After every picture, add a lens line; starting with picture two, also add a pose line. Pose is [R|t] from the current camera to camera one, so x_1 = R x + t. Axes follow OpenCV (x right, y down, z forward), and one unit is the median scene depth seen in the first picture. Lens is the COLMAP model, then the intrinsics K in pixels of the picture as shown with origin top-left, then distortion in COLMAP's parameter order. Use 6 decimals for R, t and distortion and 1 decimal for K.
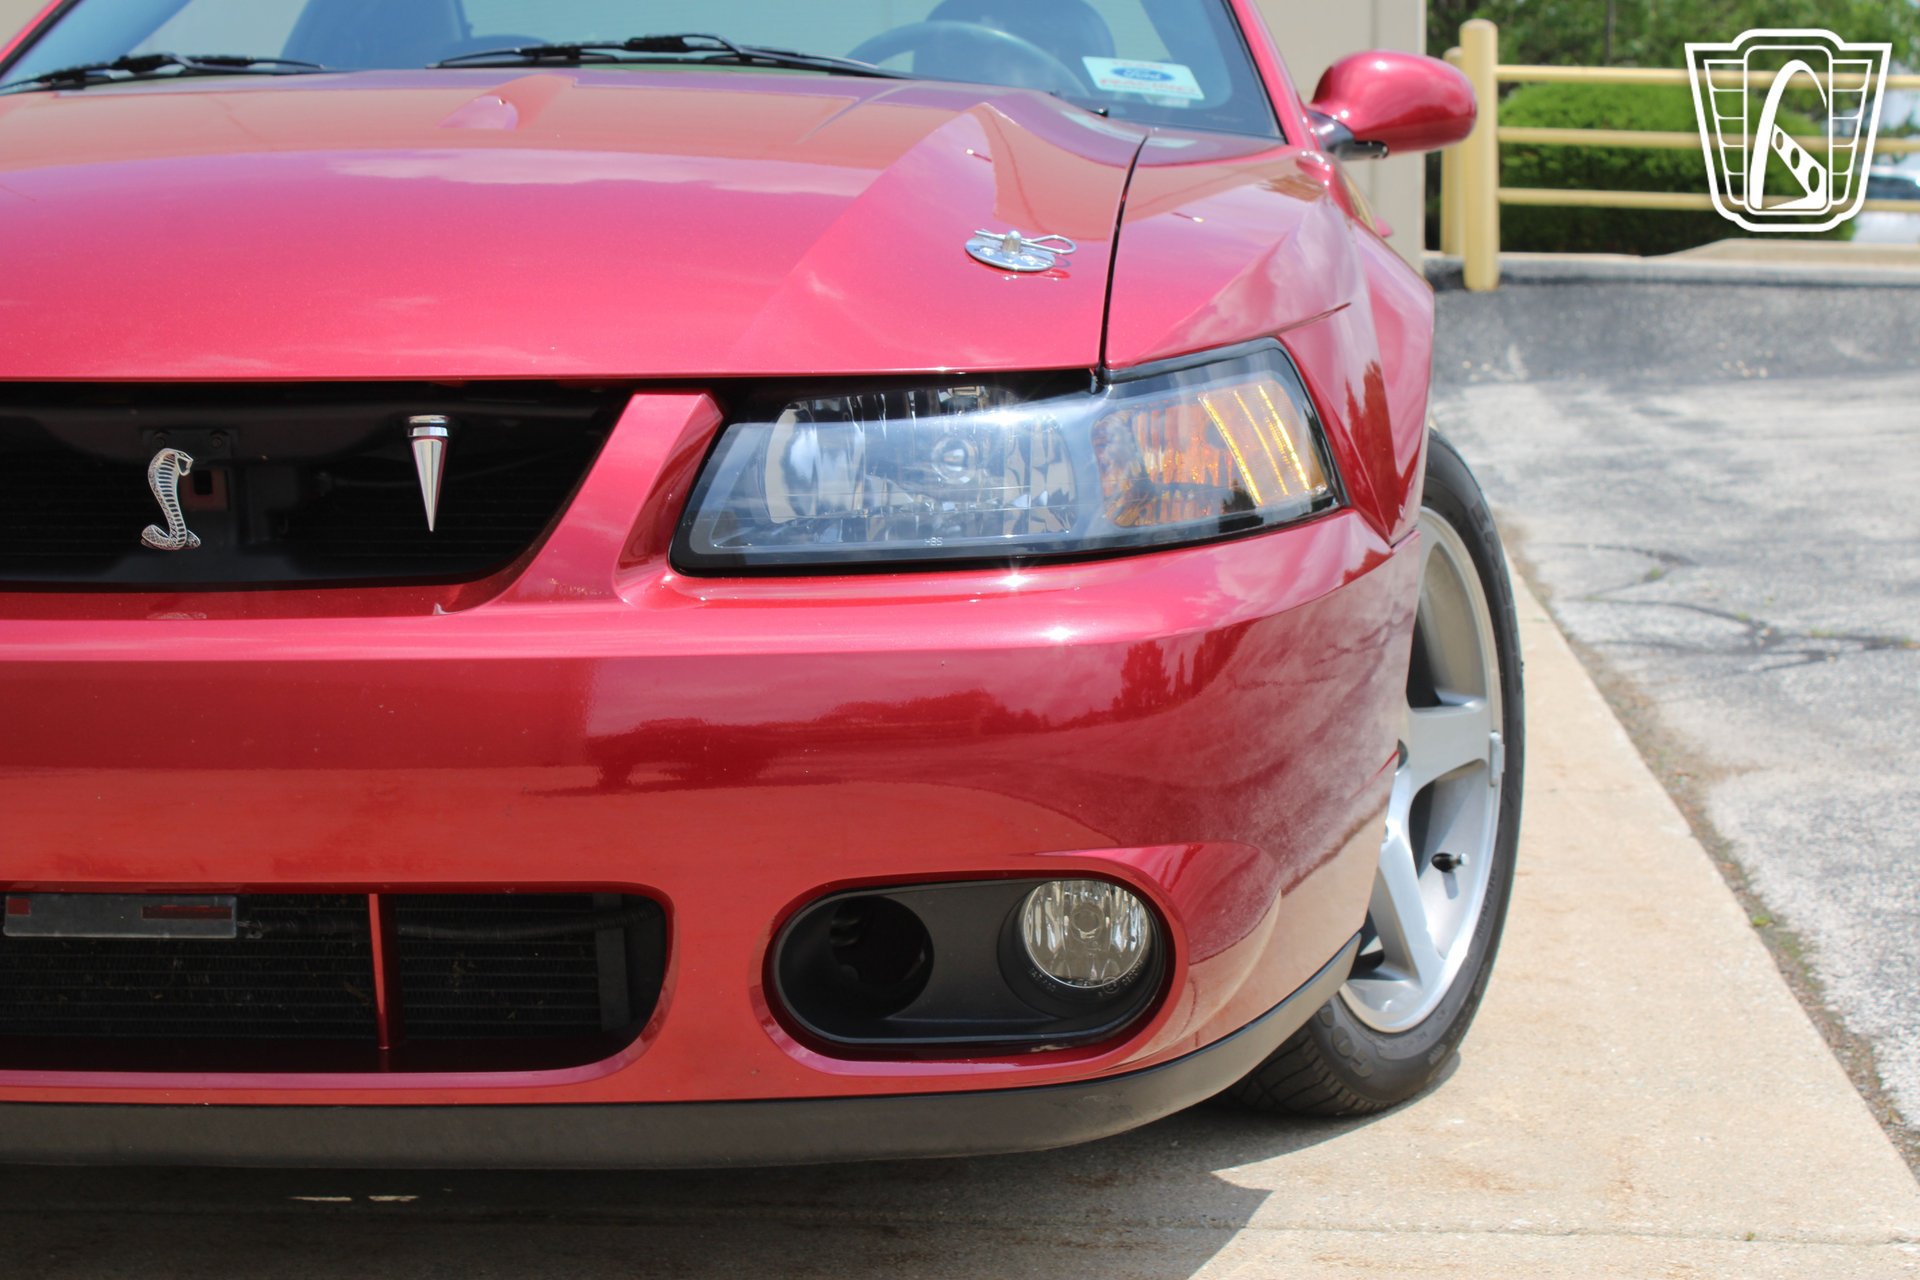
lens RADIAL K [[3489.5, 0, 960.0], [0, 3489.5, 640.0], [0, 0, 1]] dist [0.010193, 0.100739]
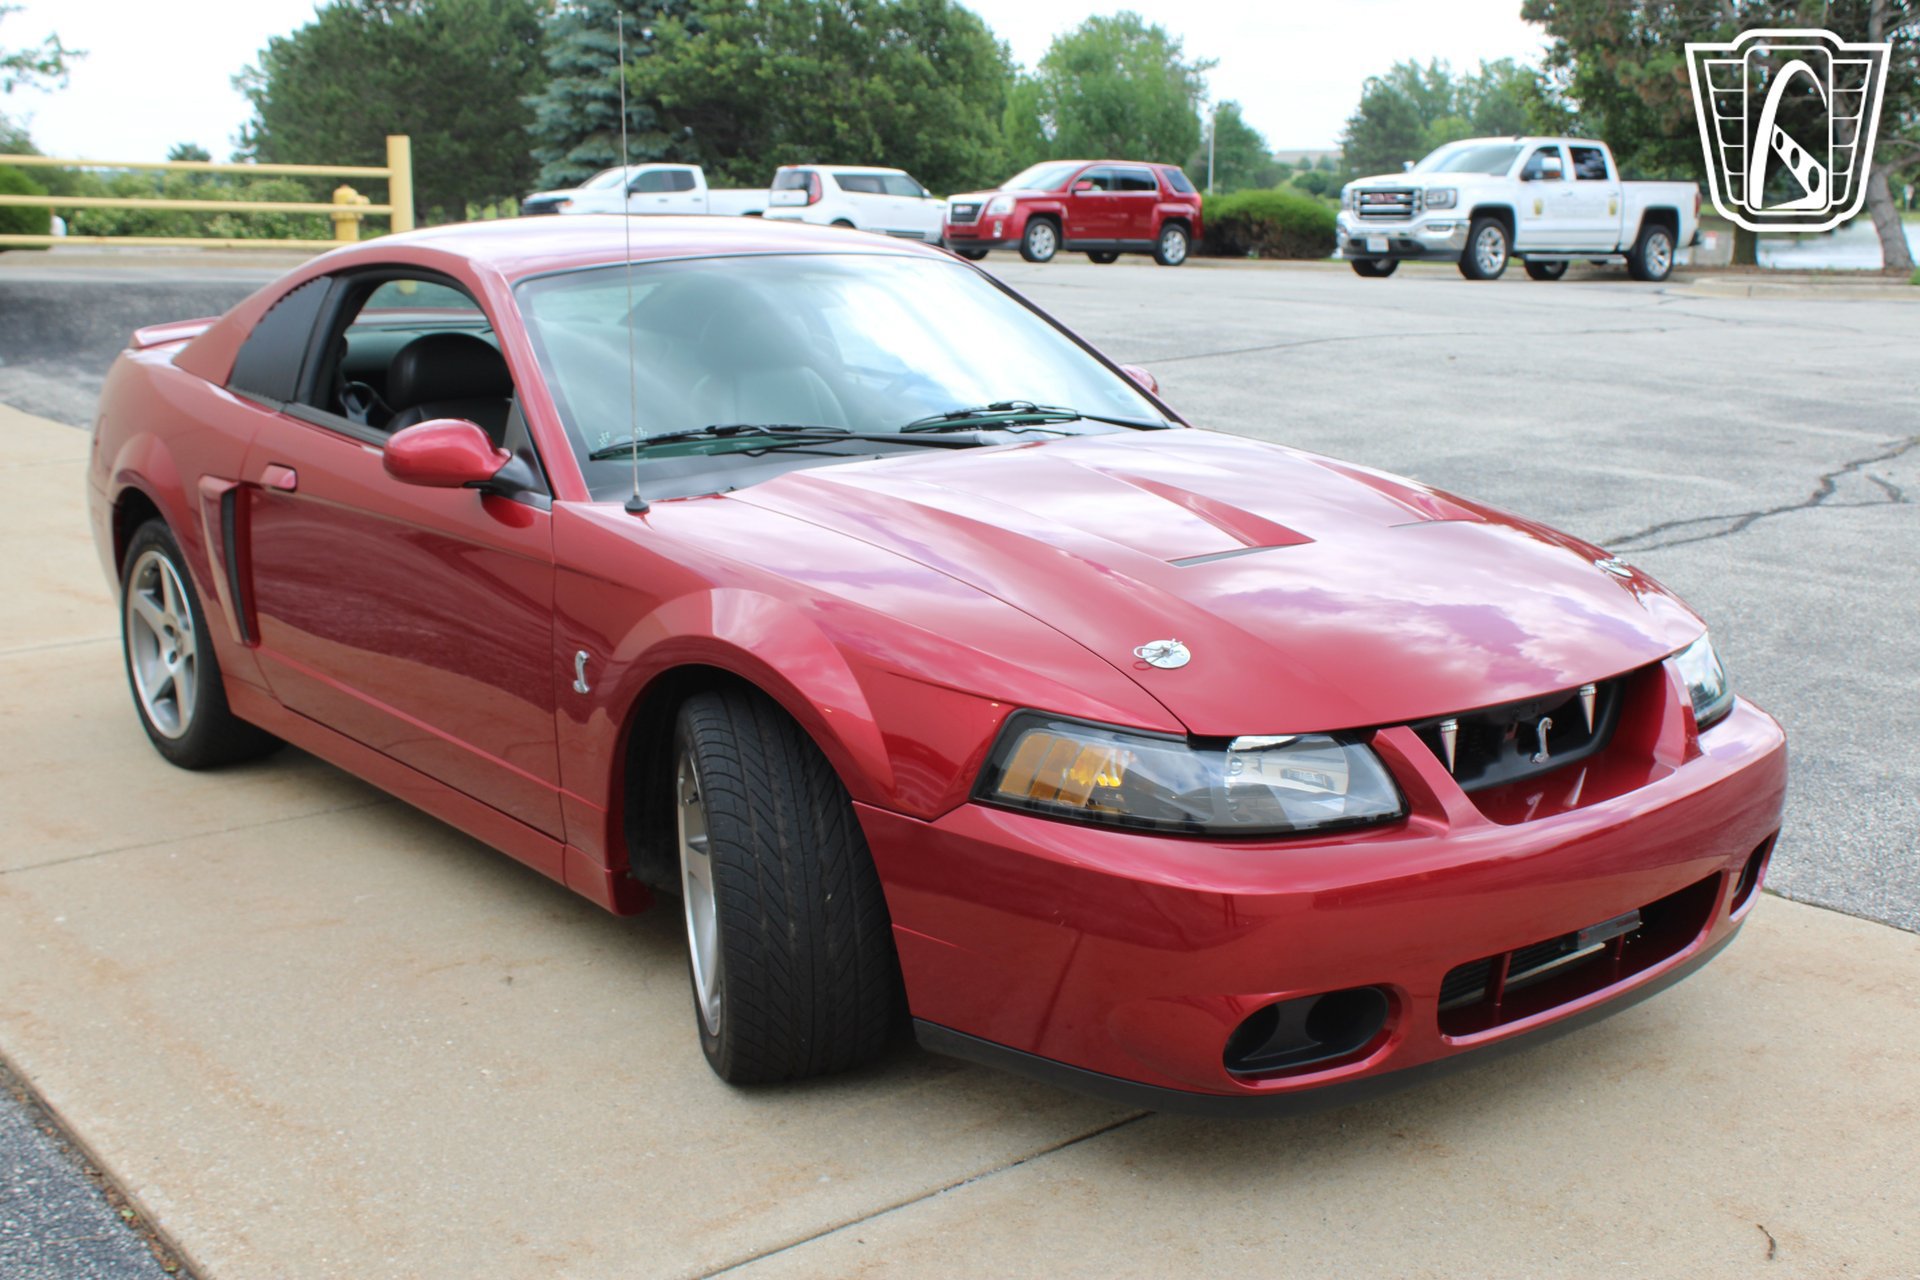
lens RADIAL K [[2144.0, 0, 942.0], [0, 2144.0, 617.2], [0, 0, 1]] dist [-0.094391, 0.103183]
pose [[0.720778, -0.134790, 0.679934, -0.903752], [0.076360, 0.990381, 0.115385, -0.193868], [-0.688947, -0.031247, 0.724138, 0.187872]]
